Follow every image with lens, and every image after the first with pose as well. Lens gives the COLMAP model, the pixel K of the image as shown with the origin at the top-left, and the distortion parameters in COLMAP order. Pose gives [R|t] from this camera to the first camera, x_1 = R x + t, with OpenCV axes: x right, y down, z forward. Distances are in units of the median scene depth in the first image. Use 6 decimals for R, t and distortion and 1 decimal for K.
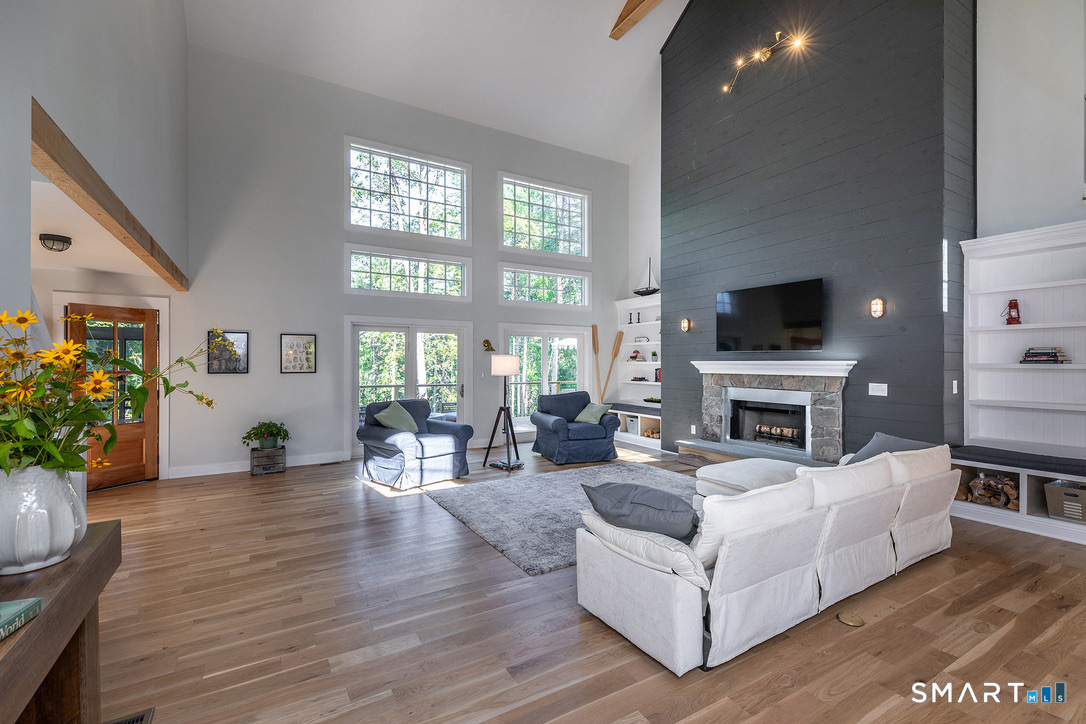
lens RADIAL K [[483.6, 0, 546.4], [0, 483.6, 360.9], [0, 0, 1]] dist [0.022081, -0.005192]
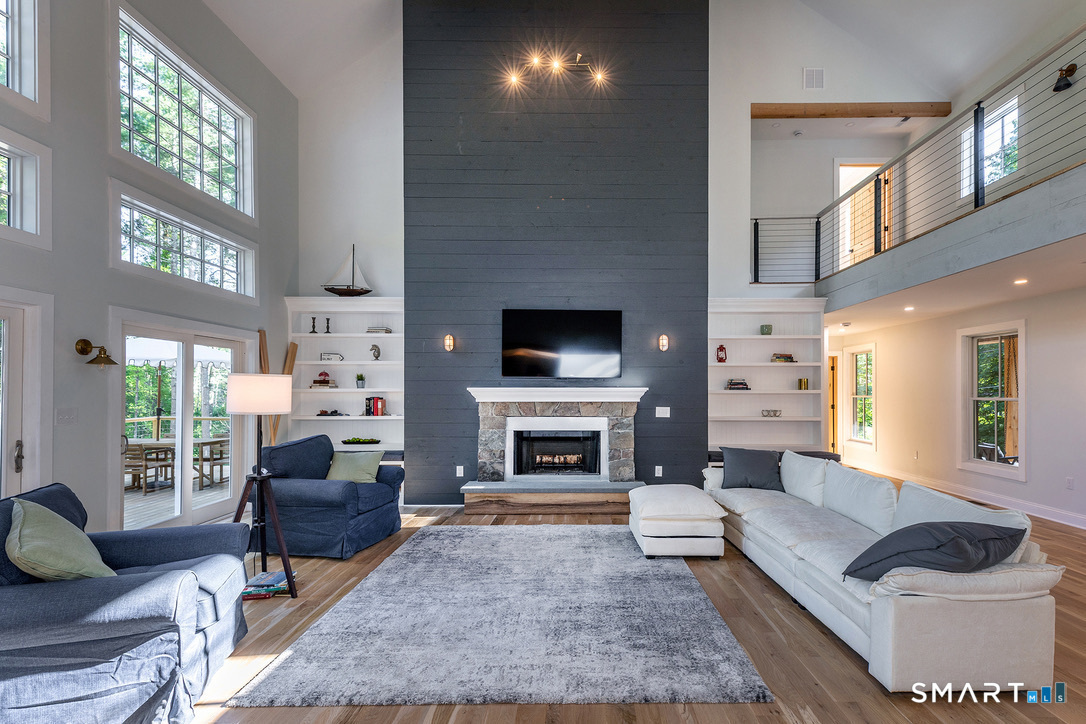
lens RADIAL K [[519.8, 0, 582.8], [0, 519.8, 387.2], [0, 0, 1]] dist [0.018863, -0.000887]
pose [[0.502002, 0.004119, 0.864857, -0.391411], [-0.002733, 0.999991, -0.003176, 0.002363], [-0.864862, -0.000769, 0.502009, 0.421749]]
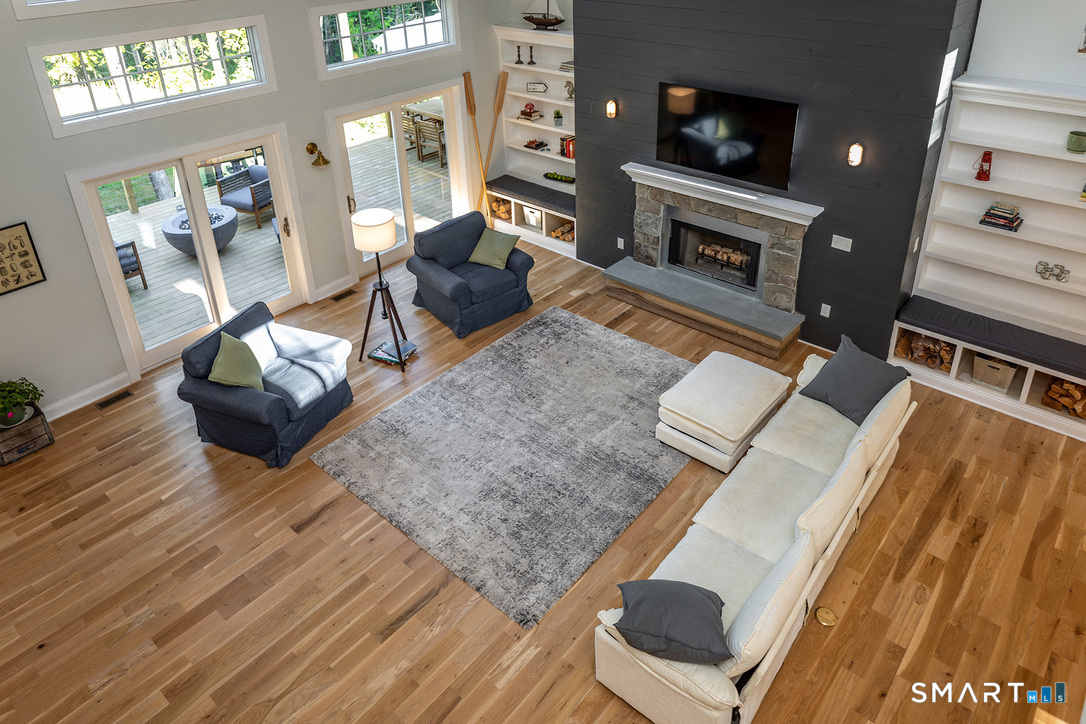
lens RADIAL K [[732.4, 0, 565.8], [0, 732.4, 232.3], [0, 0, 1]] dist [0.029156, -0.003707]
pose [[0.947359, -0.159818, 0.277433, -0.113085], [0.029600, 0.906517, 0.421131, -0.410732], [-0.318802, -0.390751, 0.863527, 0.027367]]
